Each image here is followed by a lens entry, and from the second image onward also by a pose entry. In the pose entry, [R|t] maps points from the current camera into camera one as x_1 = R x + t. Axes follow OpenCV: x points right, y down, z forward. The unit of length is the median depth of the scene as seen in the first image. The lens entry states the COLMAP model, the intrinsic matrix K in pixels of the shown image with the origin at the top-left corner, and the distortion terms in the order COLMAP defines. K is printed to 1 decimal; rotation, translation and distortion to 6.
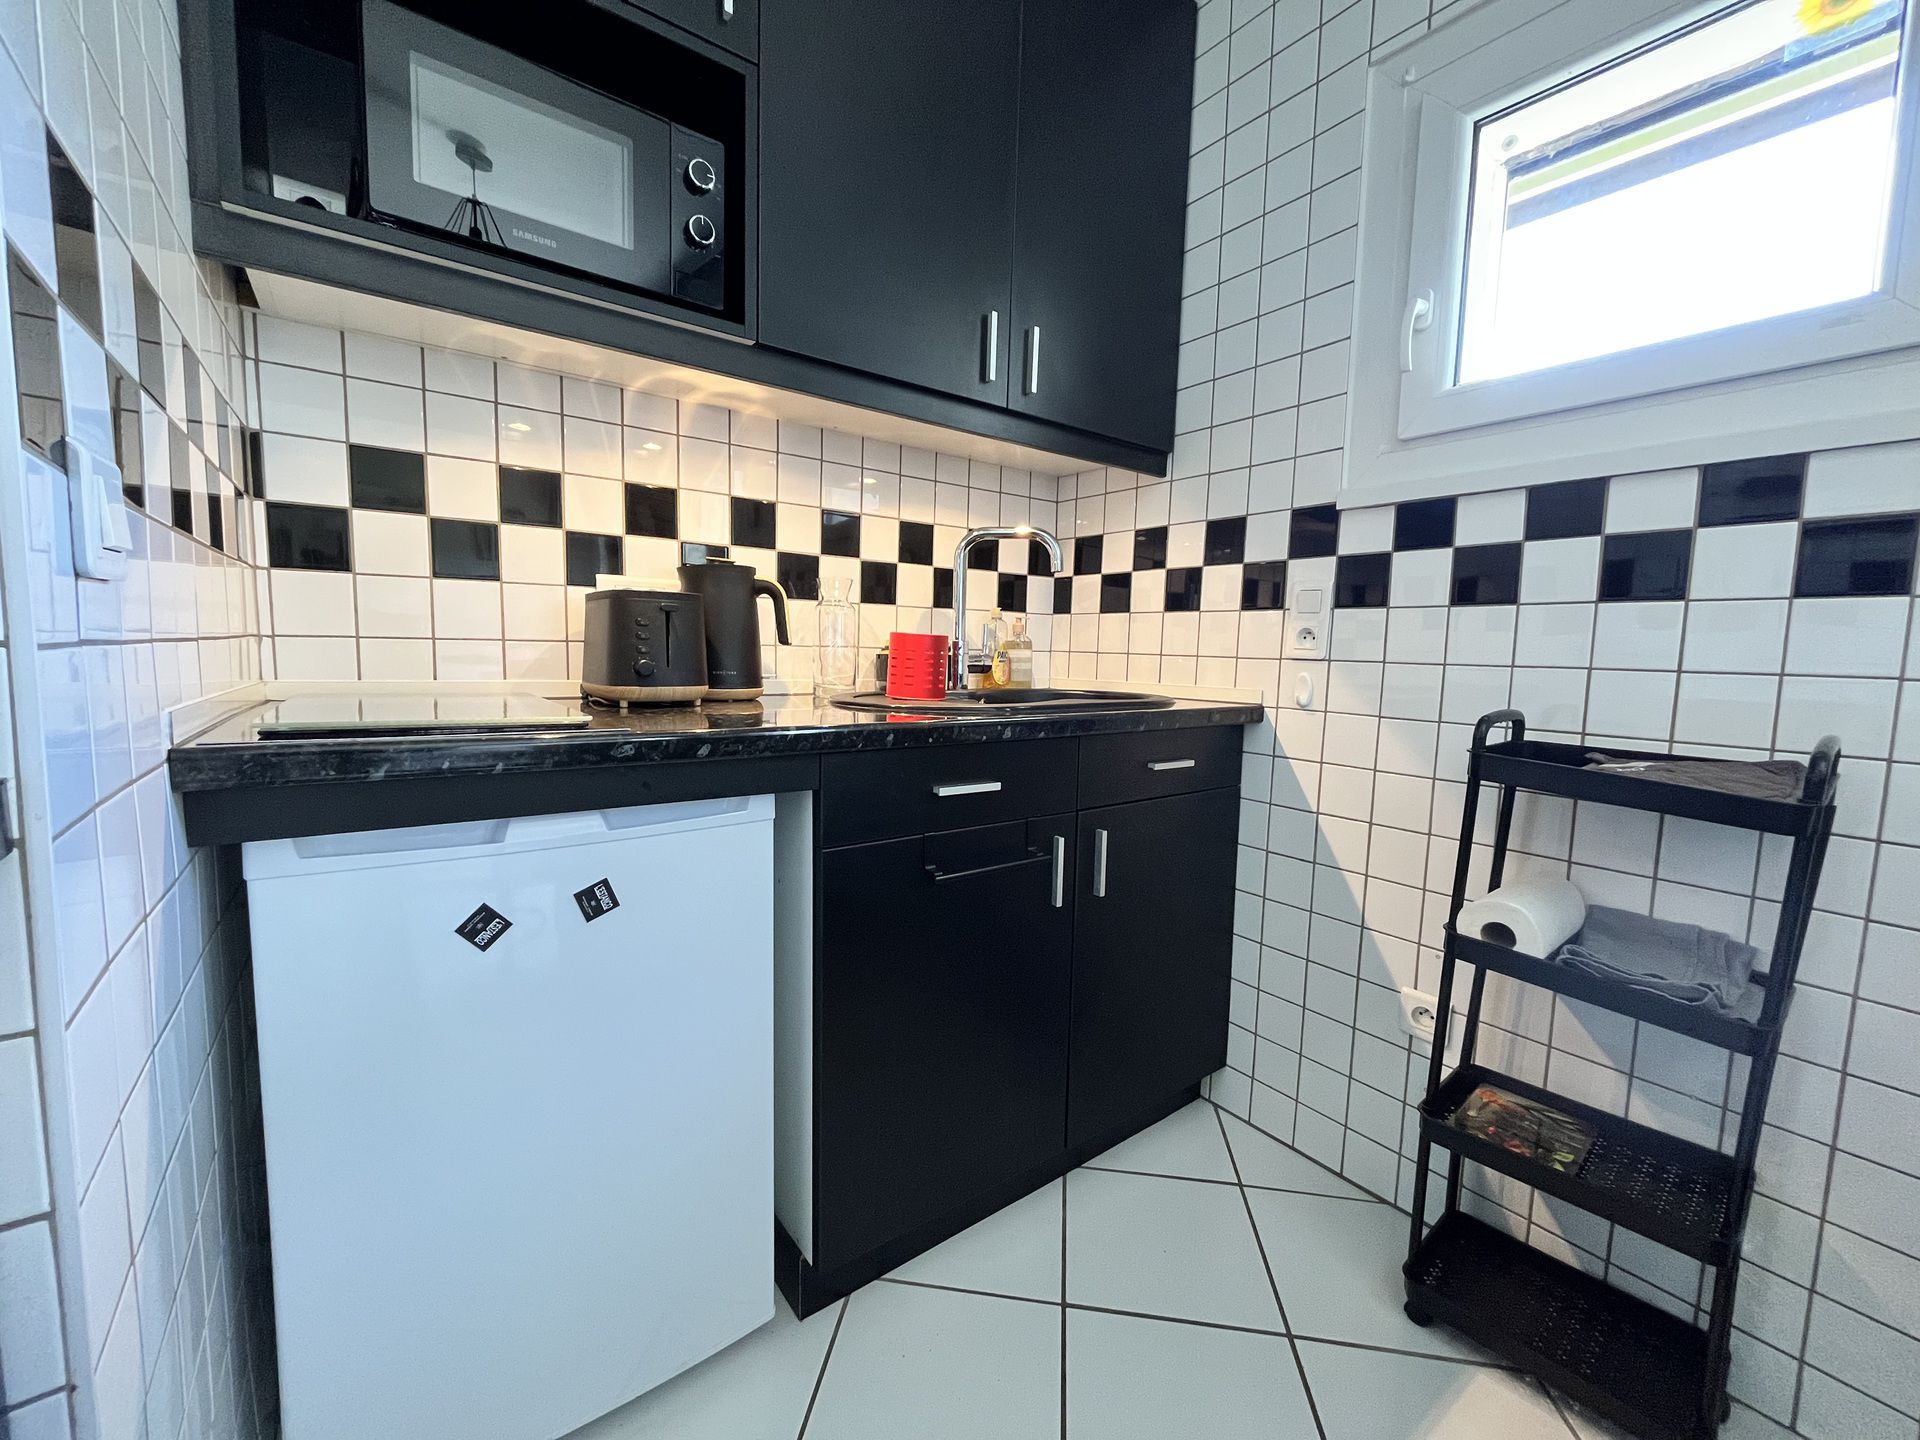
lens RADIAL K [[771.6, 0, 971.0], [0, 771.6, 719.9], [0, 0, 1]] dist [-0.006792, 0.000945]
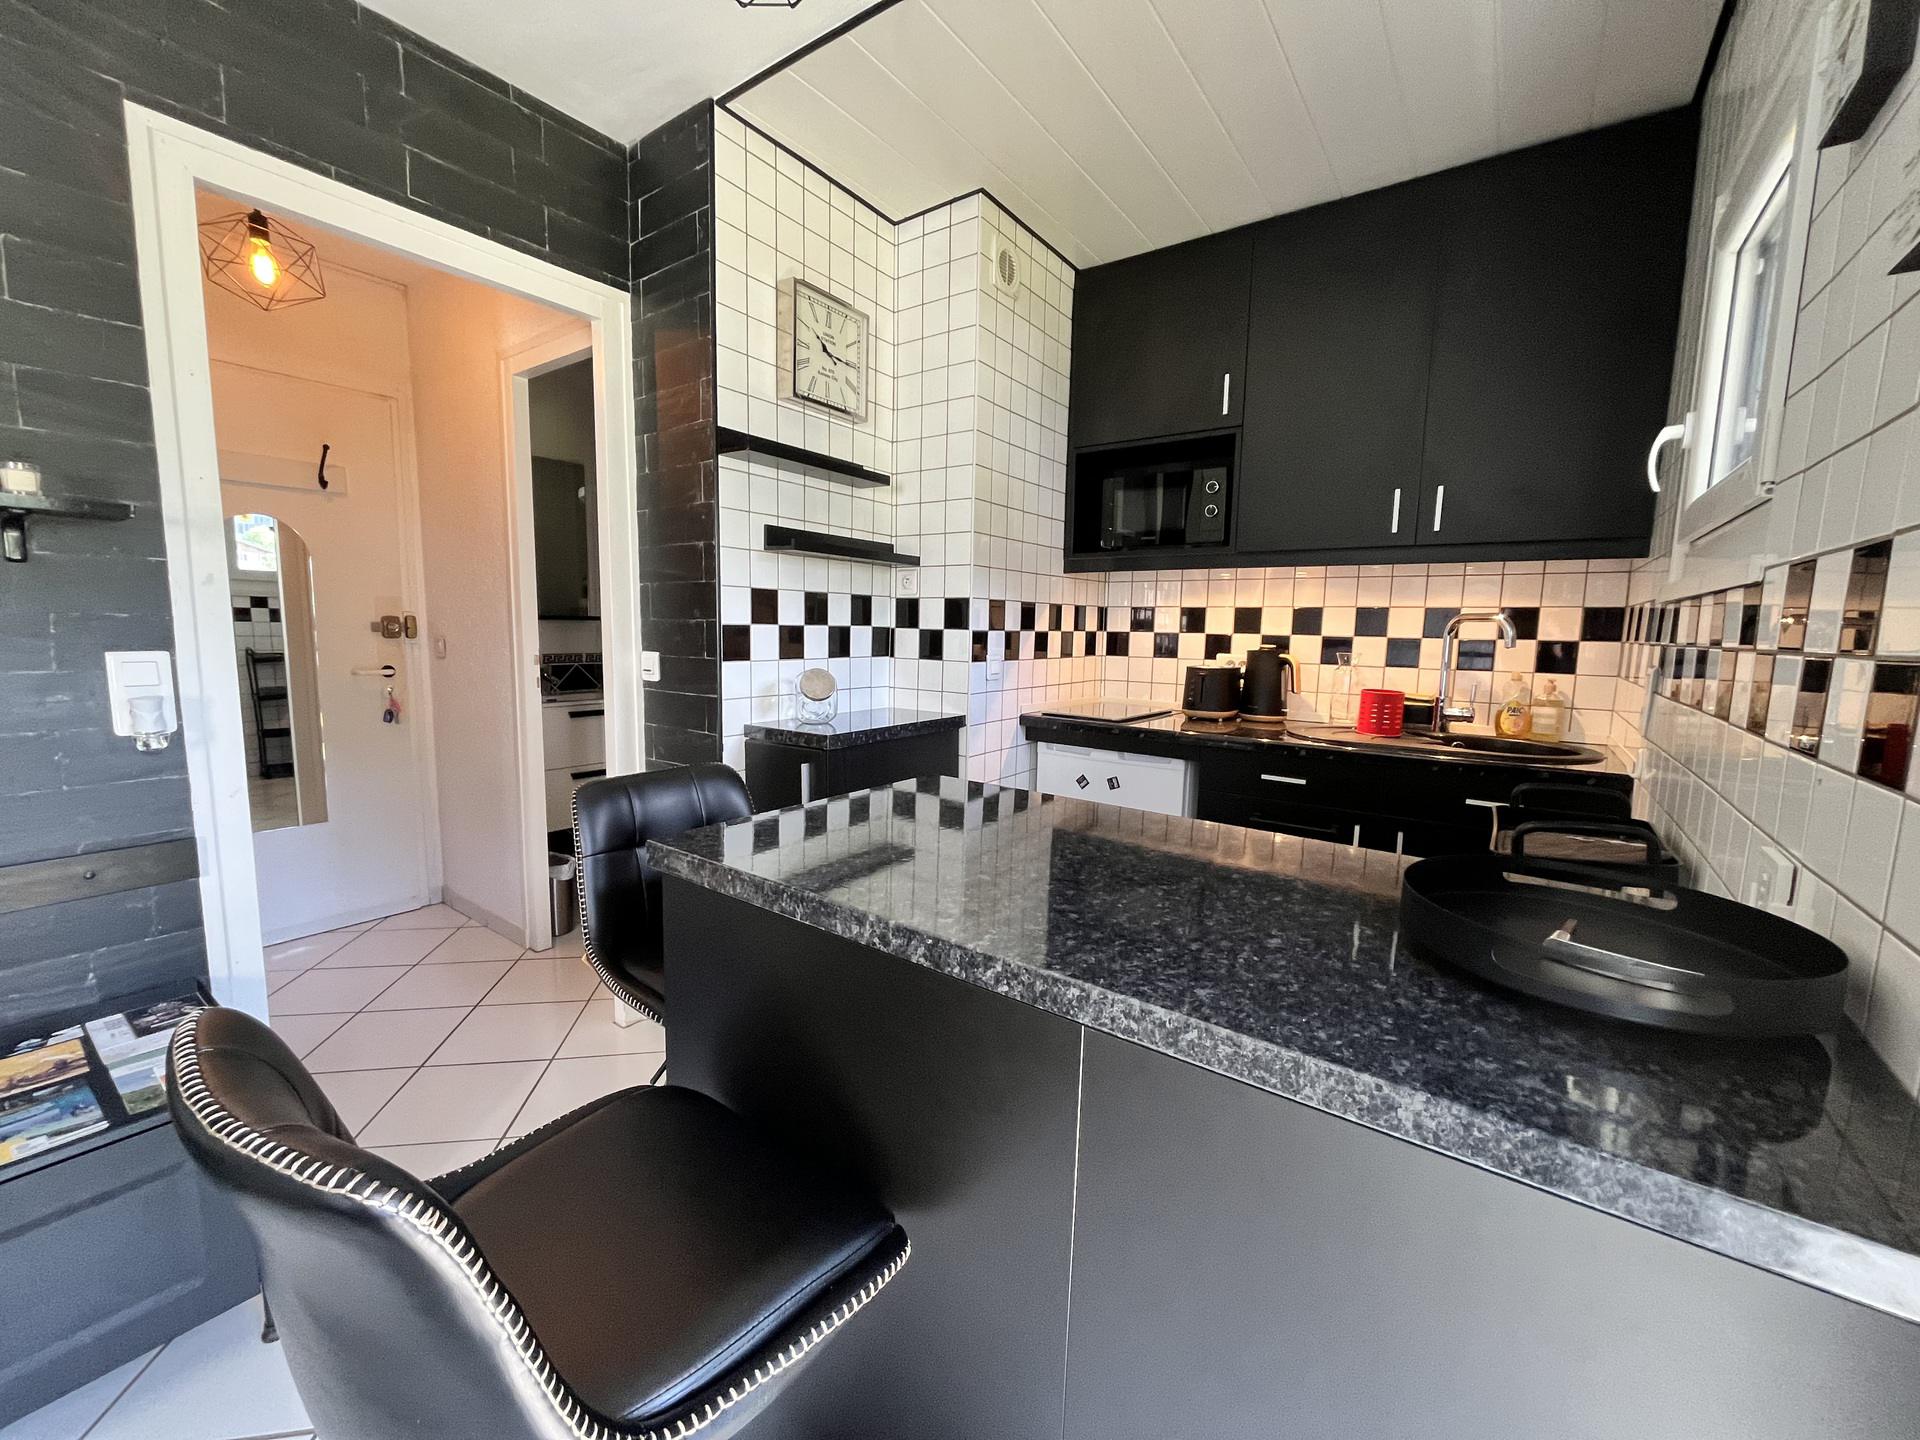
lens RADIAL K [[771.6, 0, 944.3], [0, 771.6, 726.1], [0, 0, 1]] dist [-0.006792, 0.000945]
pose [[0.280218, 0.104589, -0.954222, 1.438888], [-0.103316, 0.991559, 0.078341, -0.093474], [0.954360, 0.076634, 0.288658, -0.304918]]
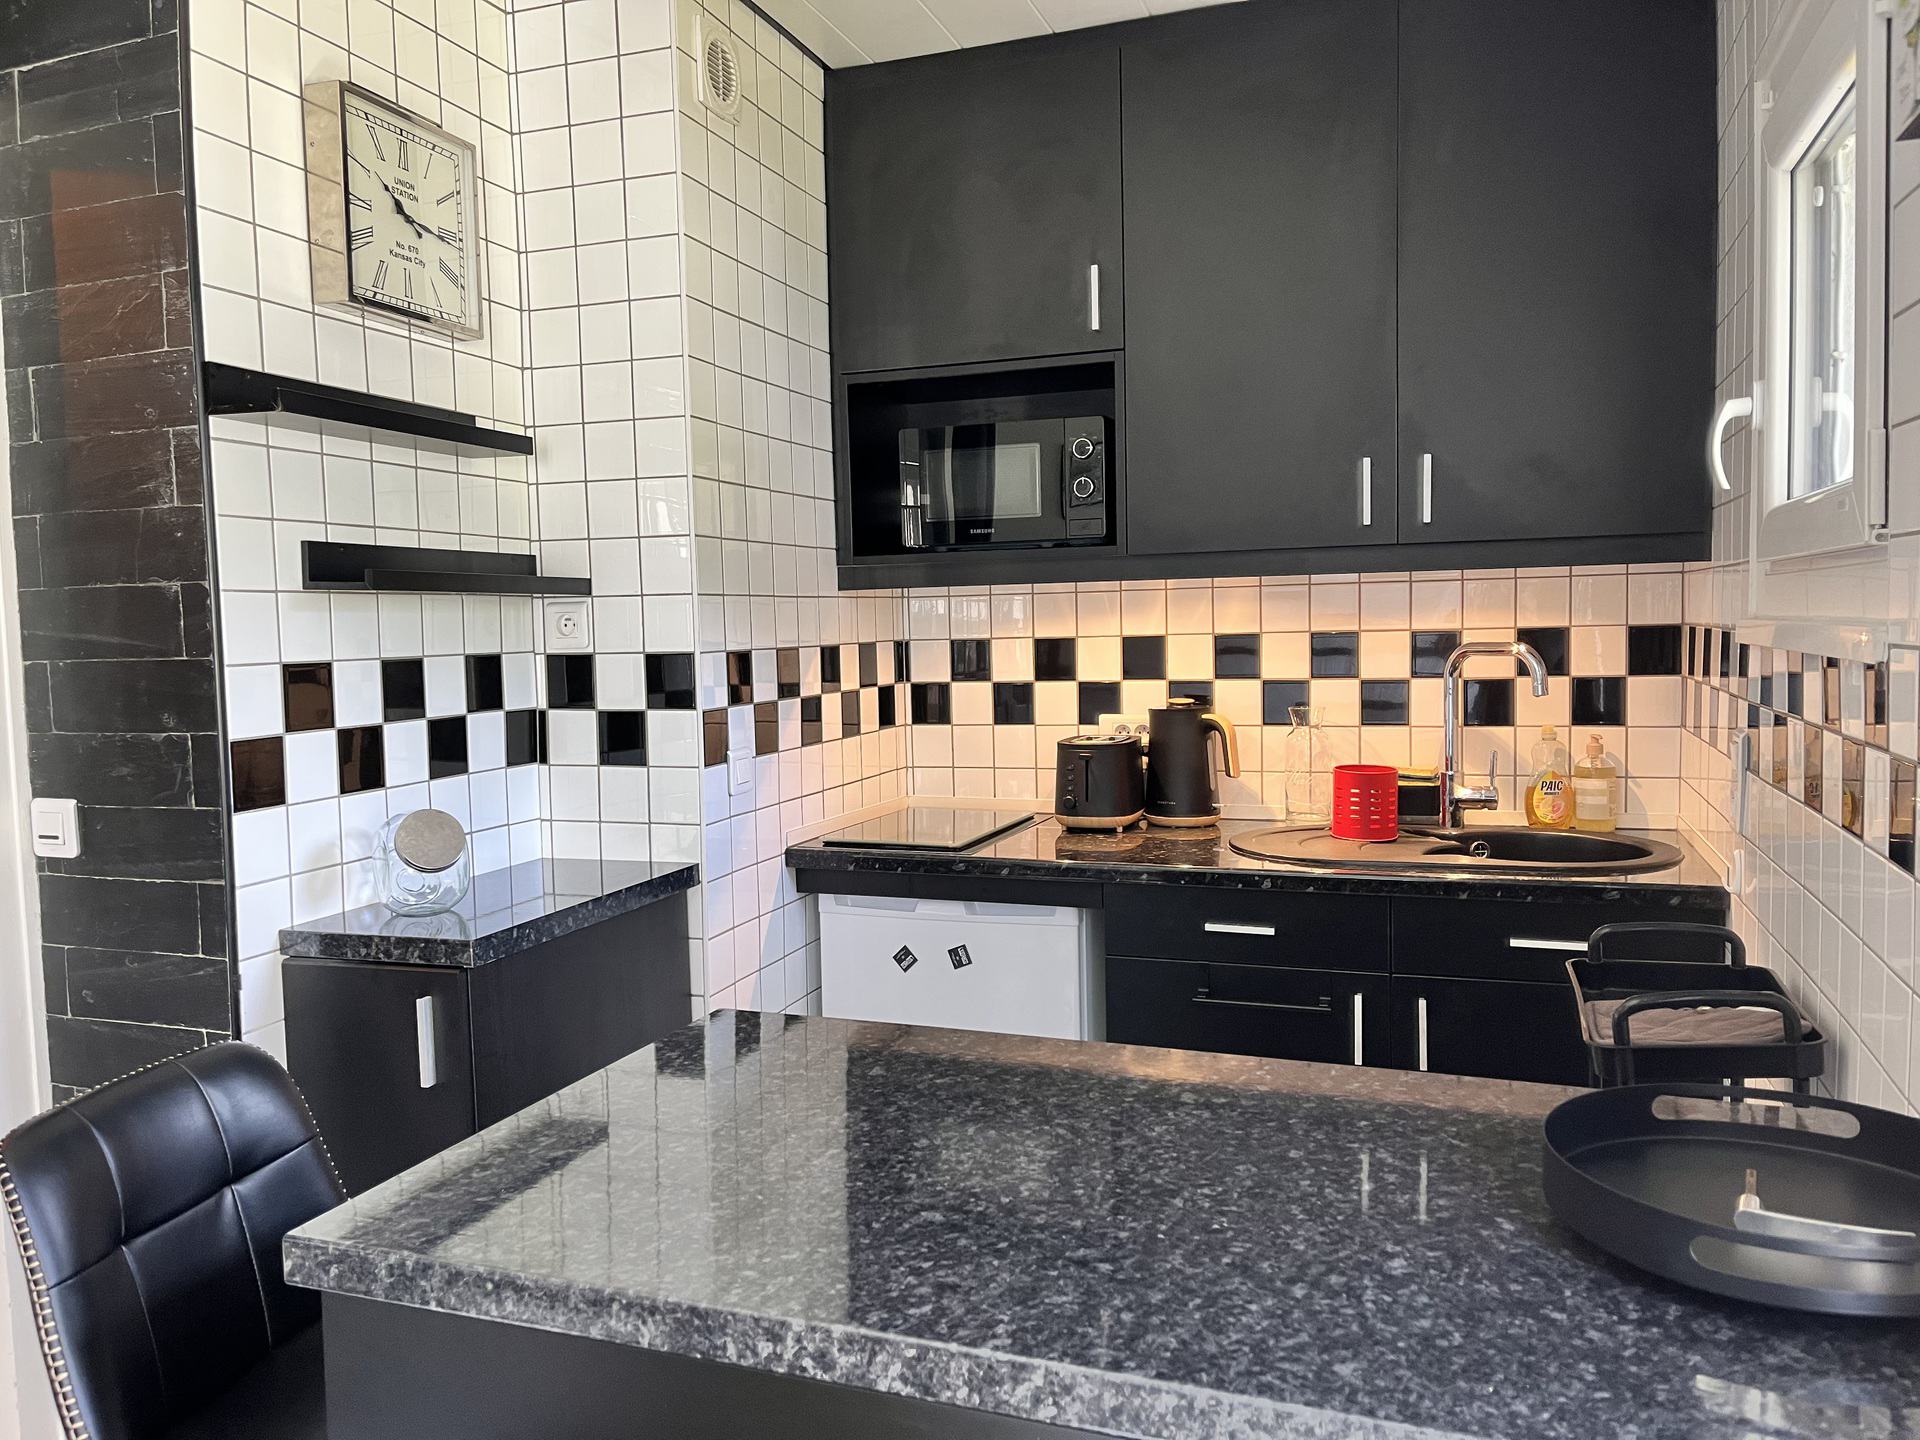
lens RADIAL K [[1459.7, 0, 942.7], [0, 1459.7, 726.6], [0, 0, 1]] dist [0.058864, -0.062208]
pose [[0.537076, 0.024298, -0.843184, 1.479263], [-0.044755, 0.998998, 0.000281, -0.177955], [0.842346, 0.037586, 0.537625, -0.500865]]
